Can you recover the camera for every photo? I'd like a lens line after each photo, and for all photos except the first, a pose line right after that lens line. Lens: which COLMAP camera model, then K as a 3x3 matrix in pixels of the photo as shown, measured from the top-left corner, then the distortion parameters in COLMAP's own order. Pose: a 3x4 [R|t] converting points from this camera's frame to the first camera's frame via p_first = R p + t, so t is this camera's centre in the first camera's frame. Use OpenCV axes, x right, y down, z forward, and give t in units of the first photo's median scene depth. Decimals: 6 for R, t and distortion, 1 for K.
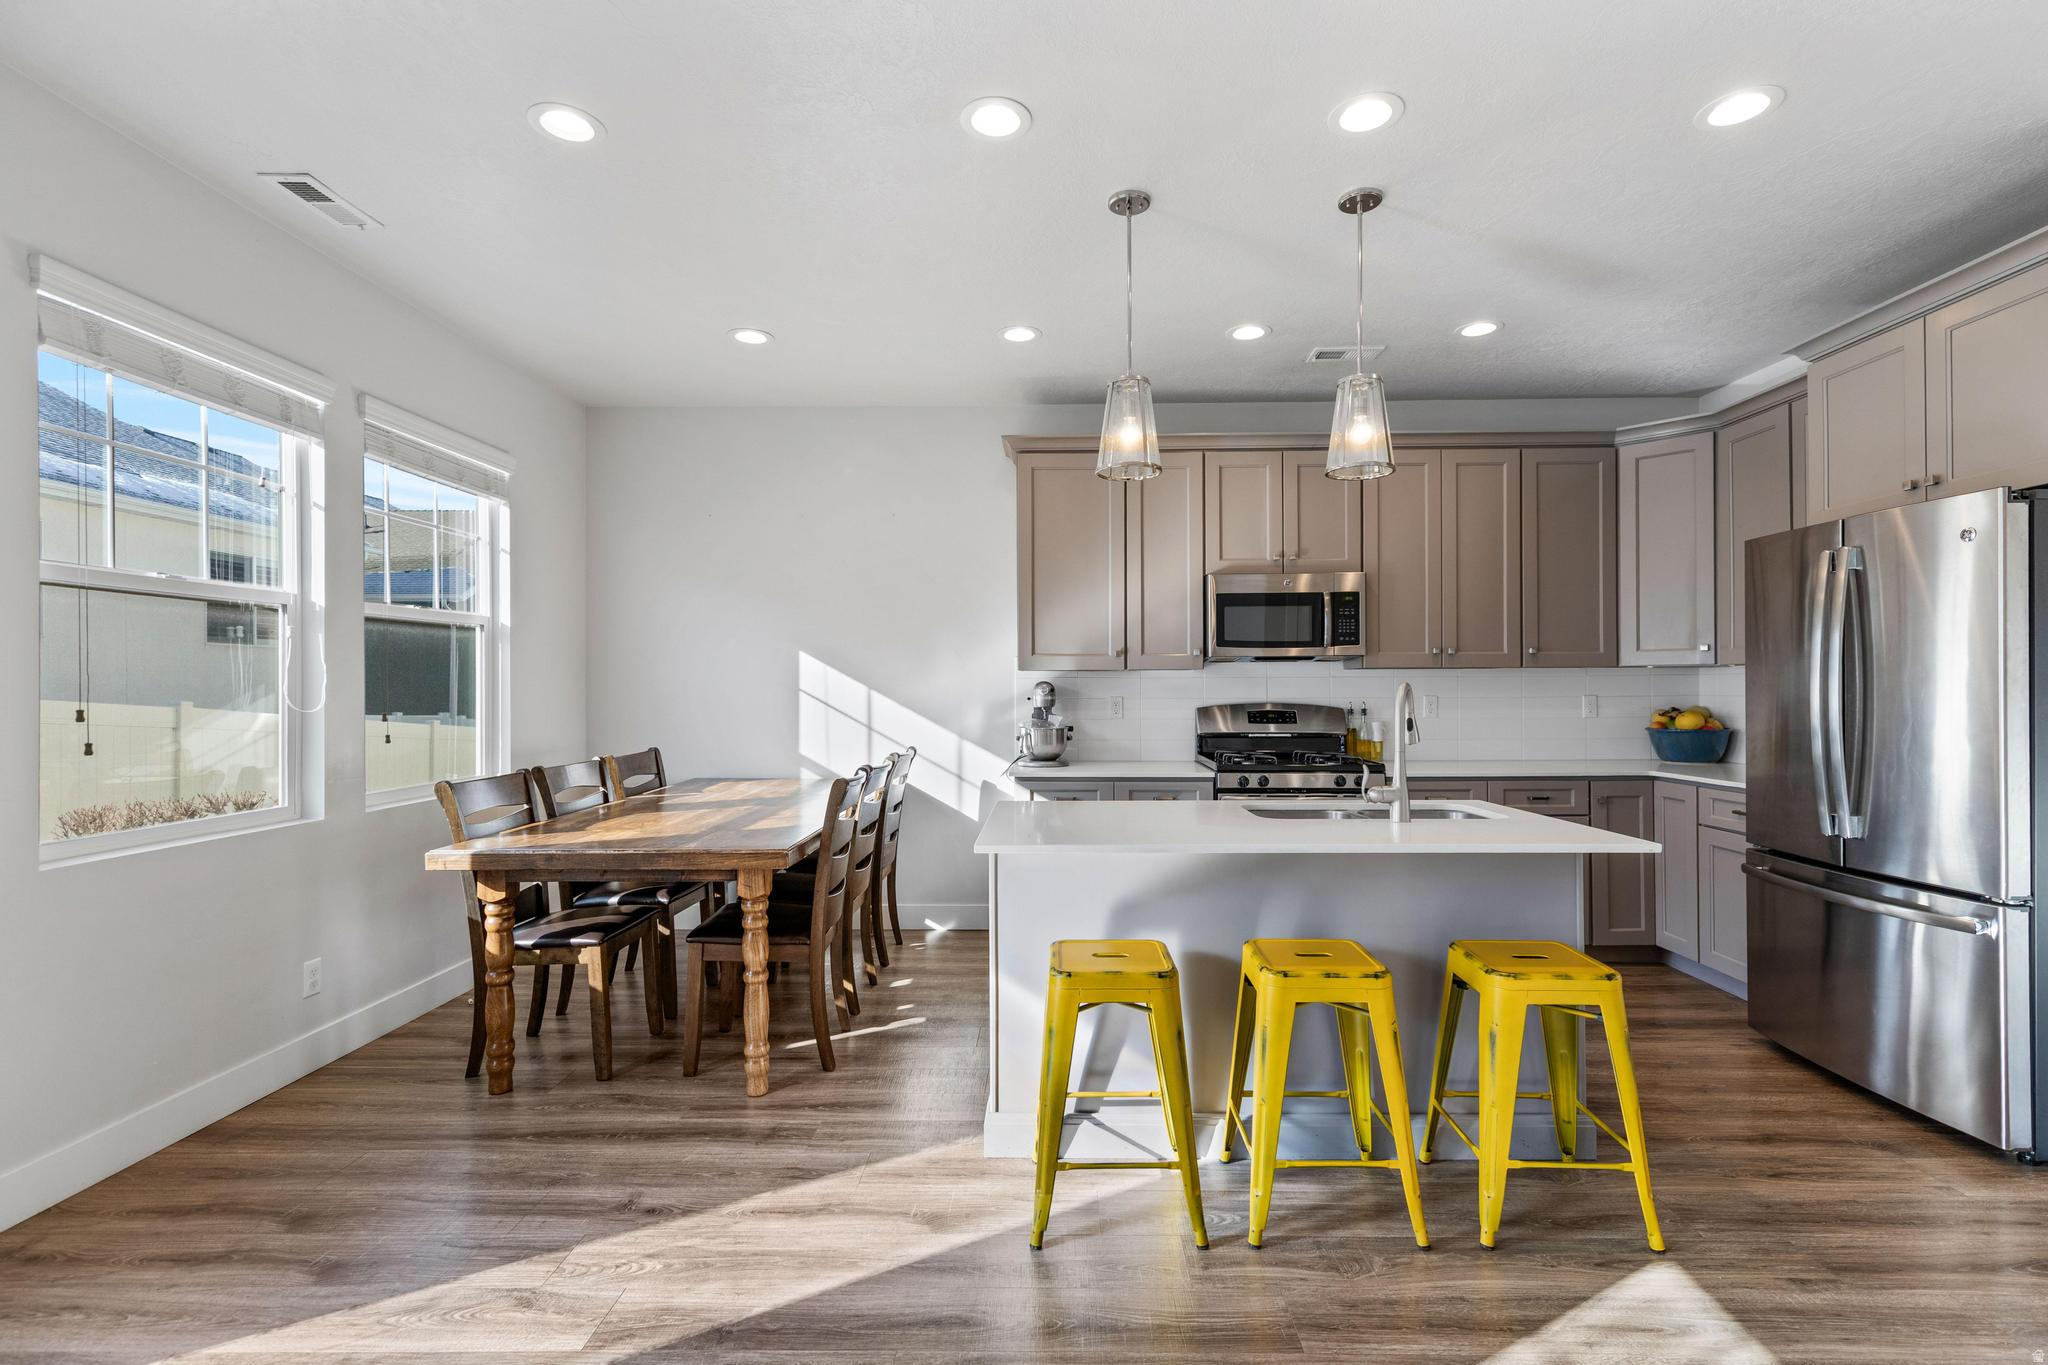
lens RADIAL K [[934.4, 0, 1044.7], [0, 934.4, 680.0], [0, 0, 1]] dist [0.000973, 0.000140]
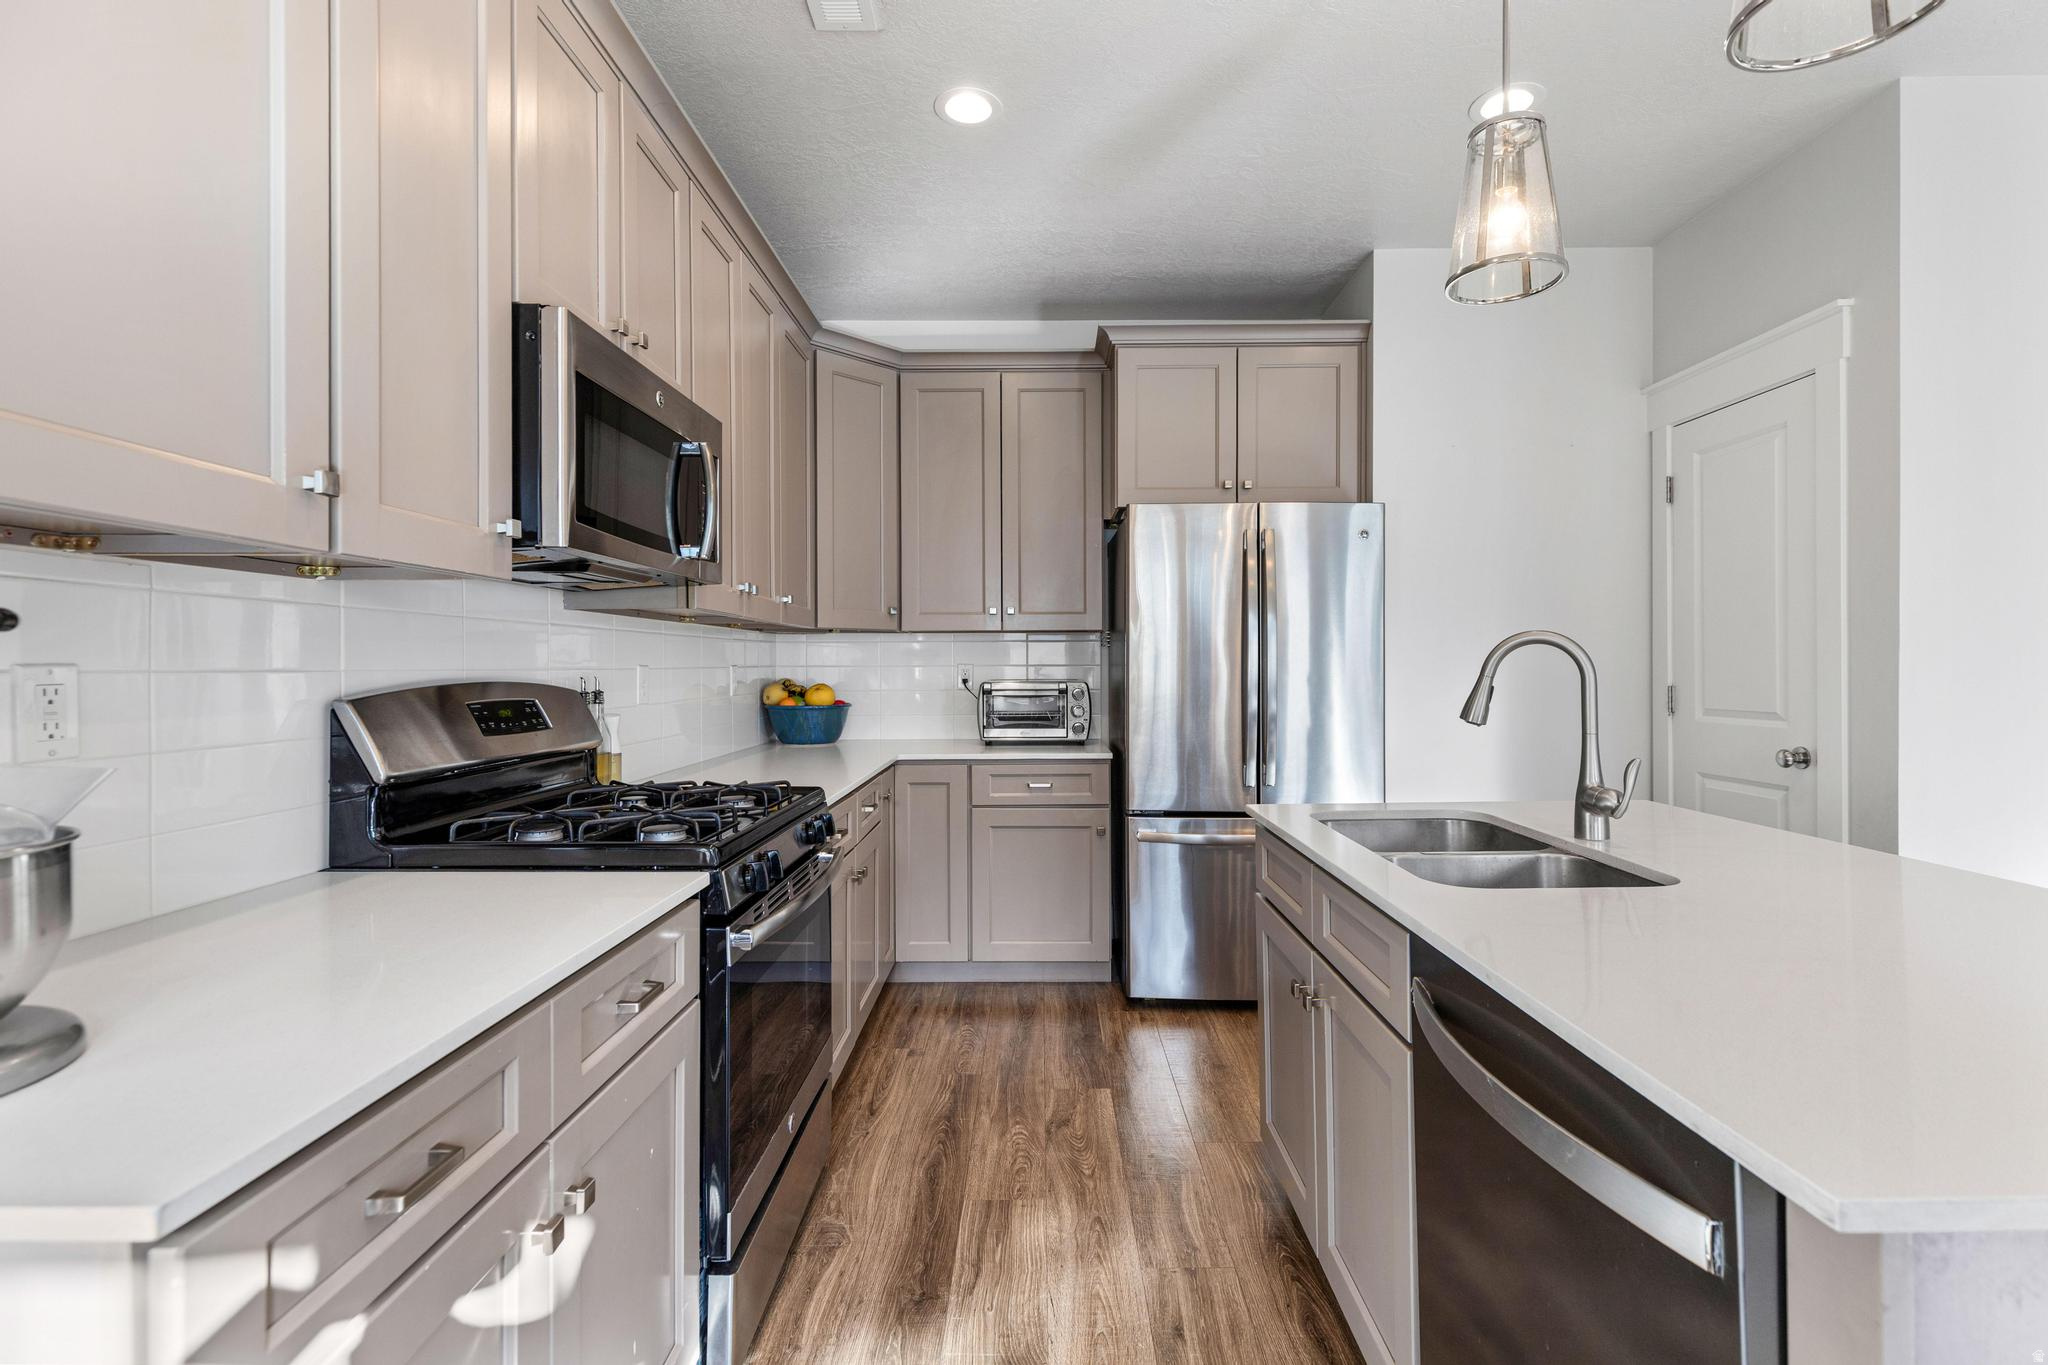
lens RADIAL K [[933.5, 0, 1043.4], [0, 933.5, 689.2], [0, 0, 1]] dist [0.001354, 0.000437]
pose [[-0.012059, -0.019091, 0.999745, -0.164078], [-0.014618, 0.999714, 0.018914, 0.017961], [-0.999820, -0.014386, -0.012335, 0.815454]]
